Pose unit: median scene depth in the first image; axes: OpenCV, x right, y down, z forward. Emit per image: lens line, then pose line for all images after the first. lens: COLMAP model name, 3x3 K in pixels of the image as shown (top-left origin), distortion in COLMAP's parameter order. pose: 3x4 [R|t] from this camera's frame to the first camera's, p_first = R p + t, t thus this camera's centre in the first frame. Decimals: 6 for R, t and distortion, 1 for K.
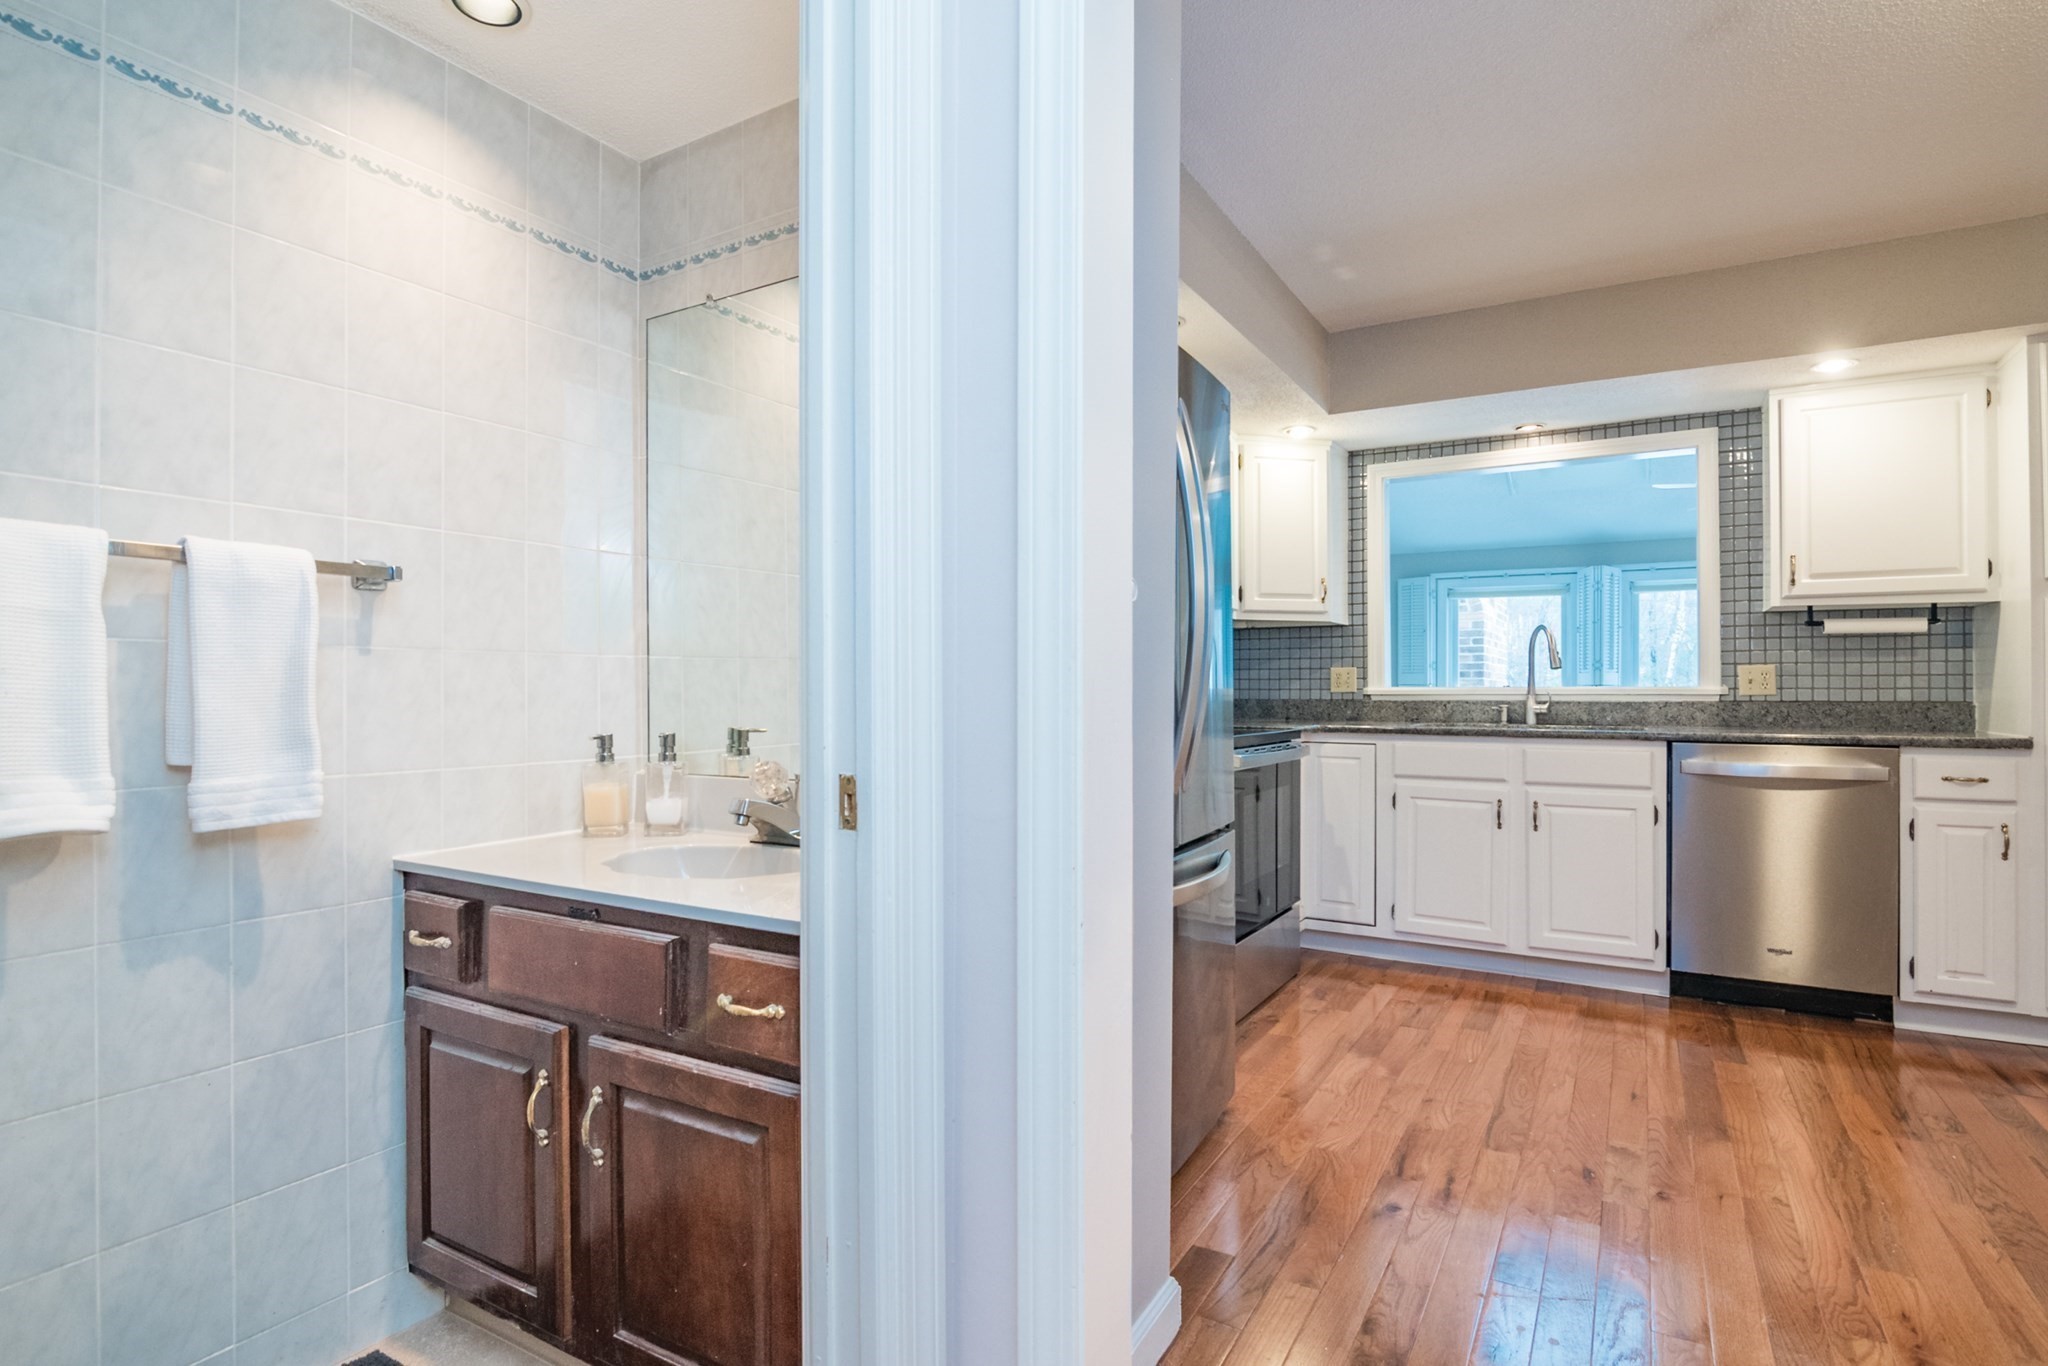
lens RADIAL K [[1005.9, 0, 1064.2], [0, 1005.9, 689.3], [0, 0, 1]] dist [0.000635, -0.000038]
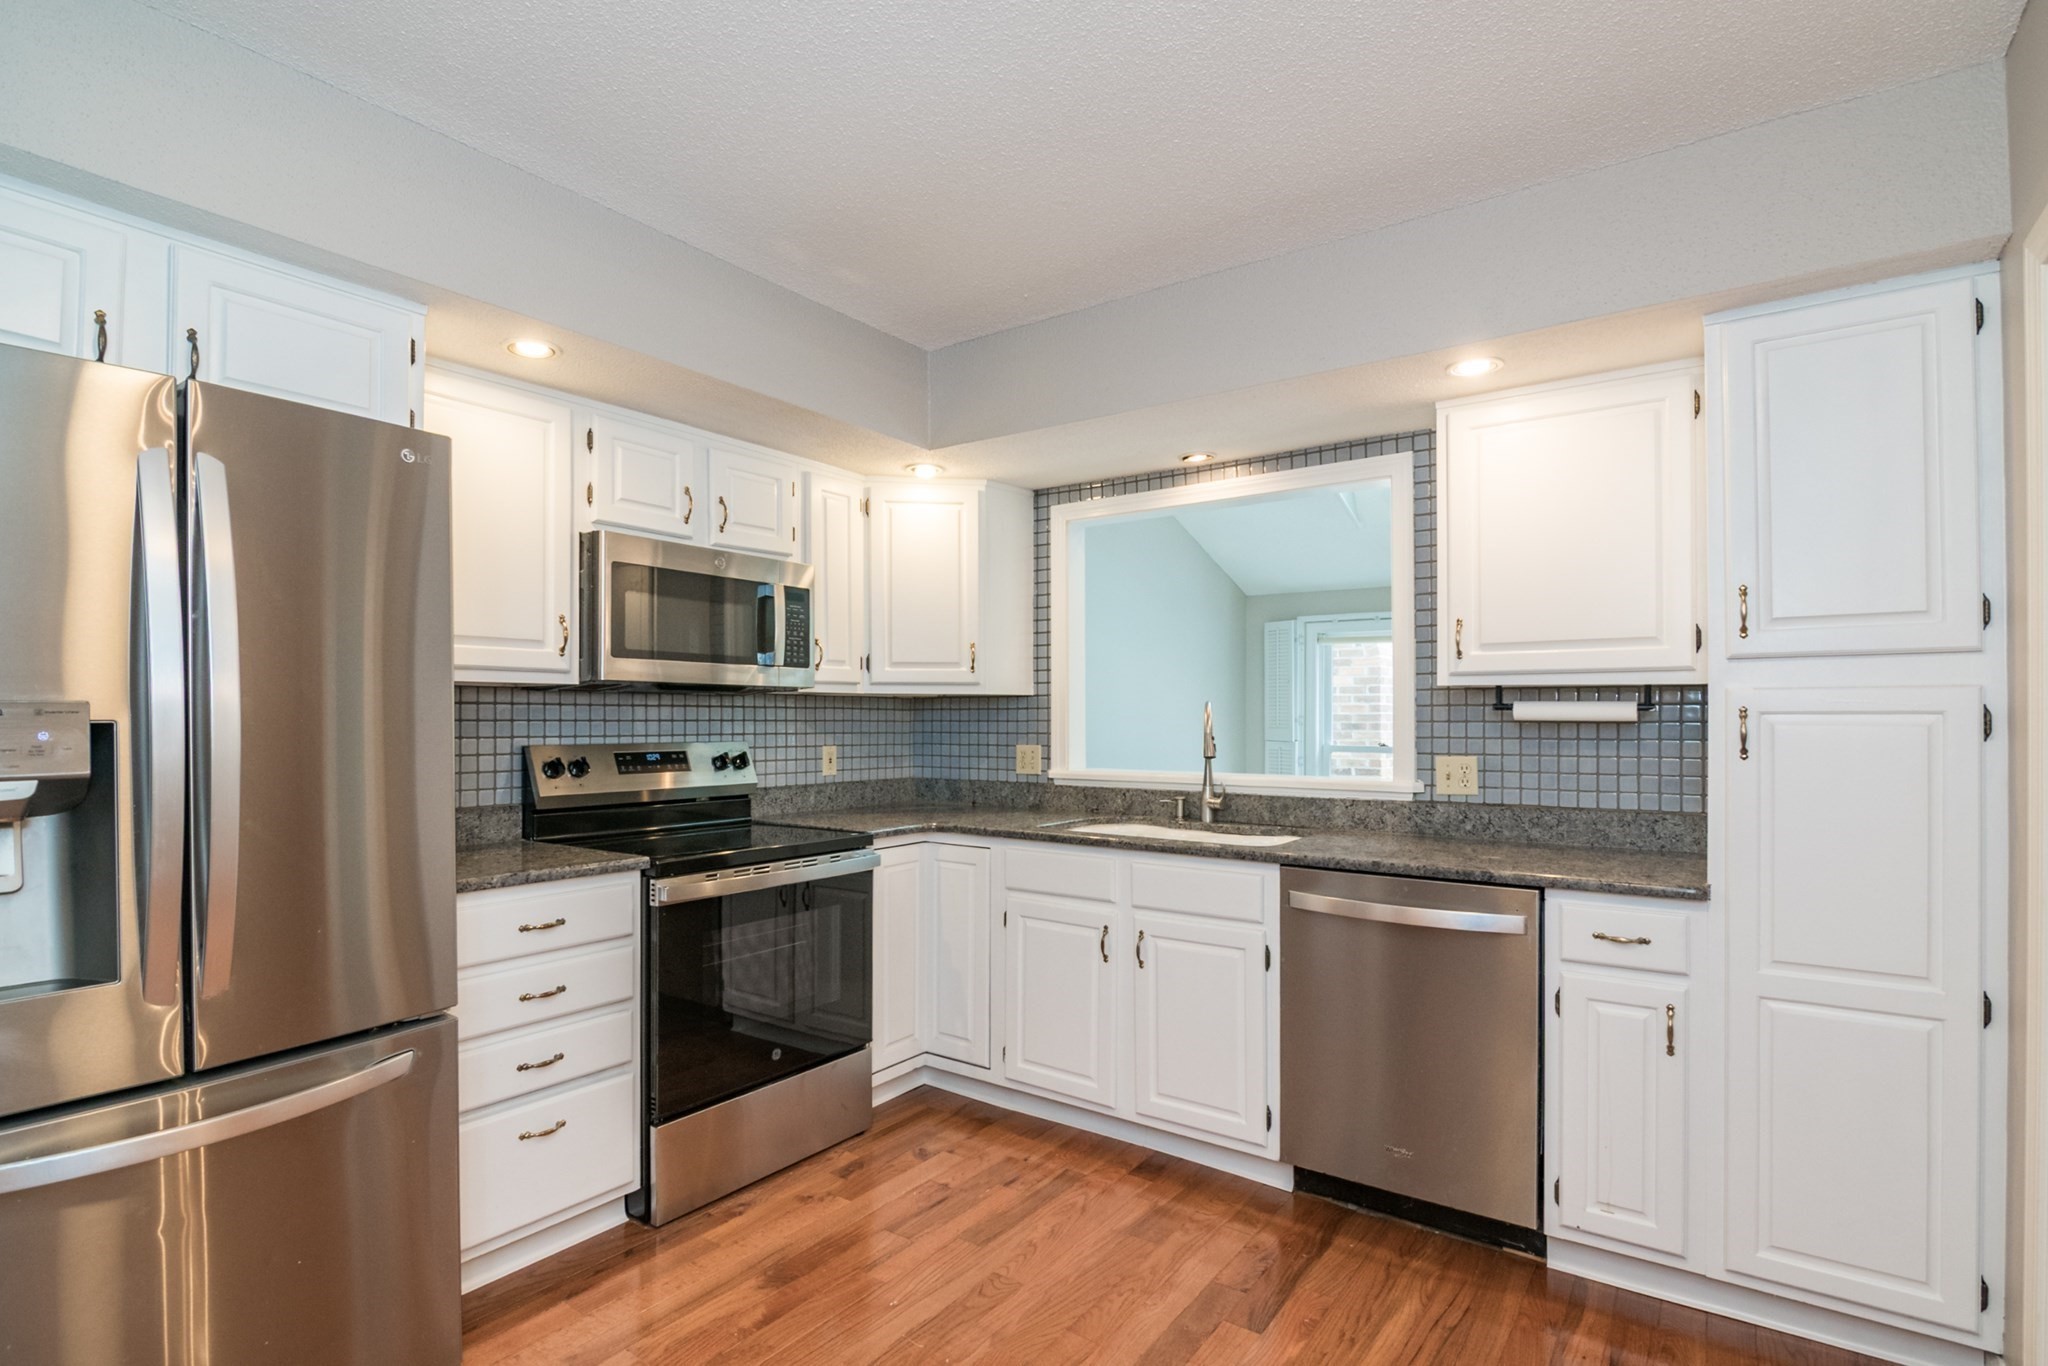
lens RADIAL K [[989.2, 0, 1033.2], [0, 989.2, 717.3], [0, 0, 1]] dist [-0.000847, -0.000088]
pose [[0.994206, -0.001549, -0.107484, 0.443065], [0.001841, 0.999995, 0.002619, -0.056434], [0.107479, -0.002802, 0.994203, 0.203675]]
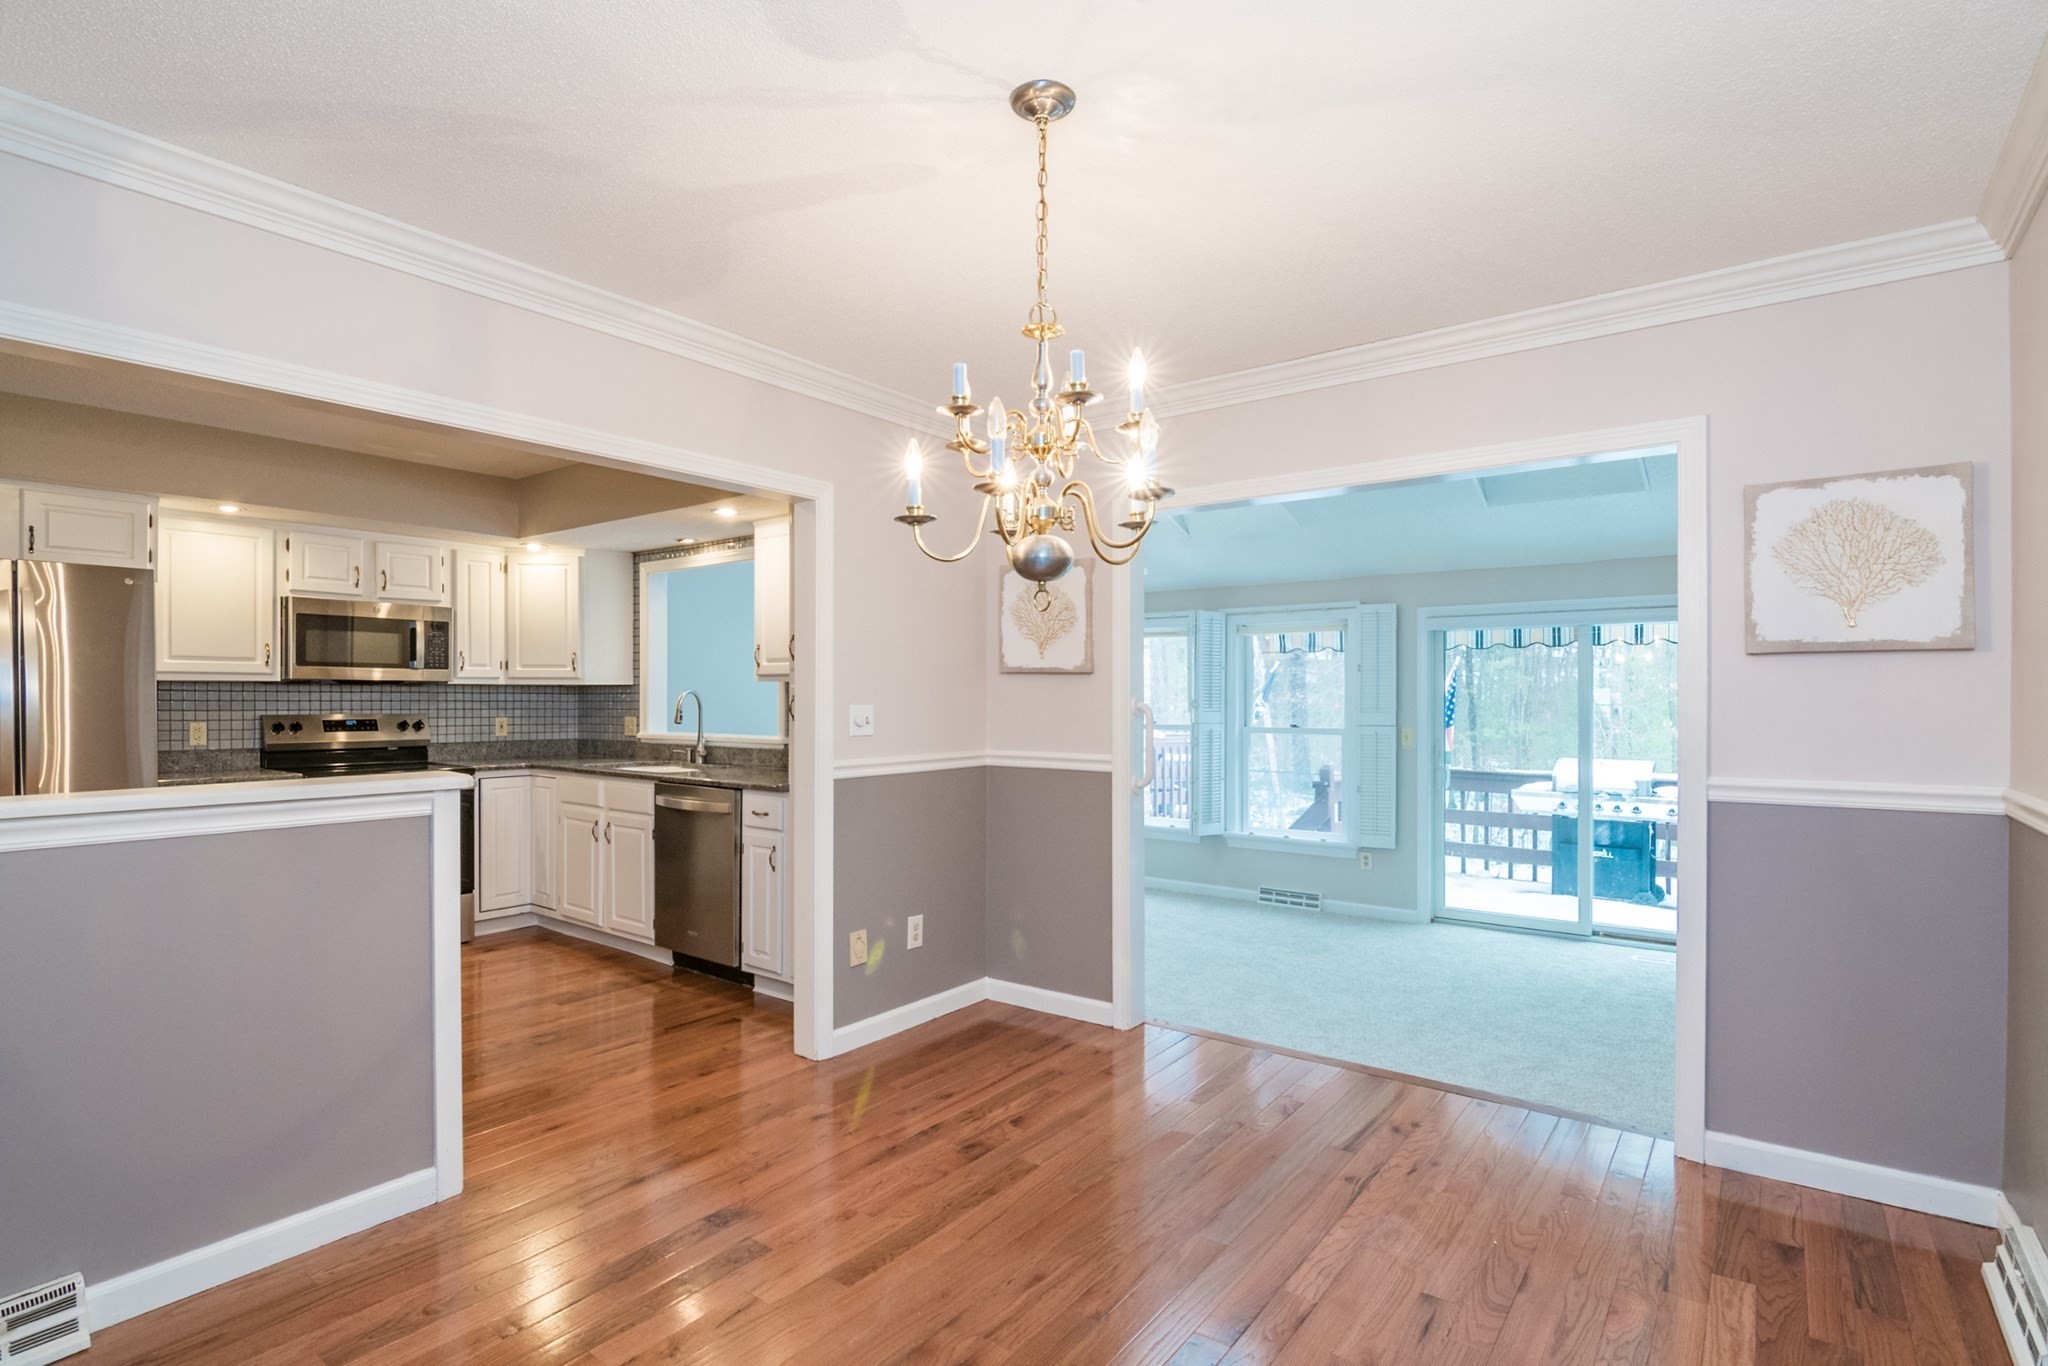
lens RADIAL K [[995.5, 0, 1028.5], [0, 995.5, 698.3], [0, 0, 1]] dist [0.001354, 0.000749]
pose [[0.989724, -0.001227, -0.142988, 1.167378], [0.001627, 0.999995, 0.002679, -0.057924], [0.142984, -0.002884, 0.989721, -0.252942]]
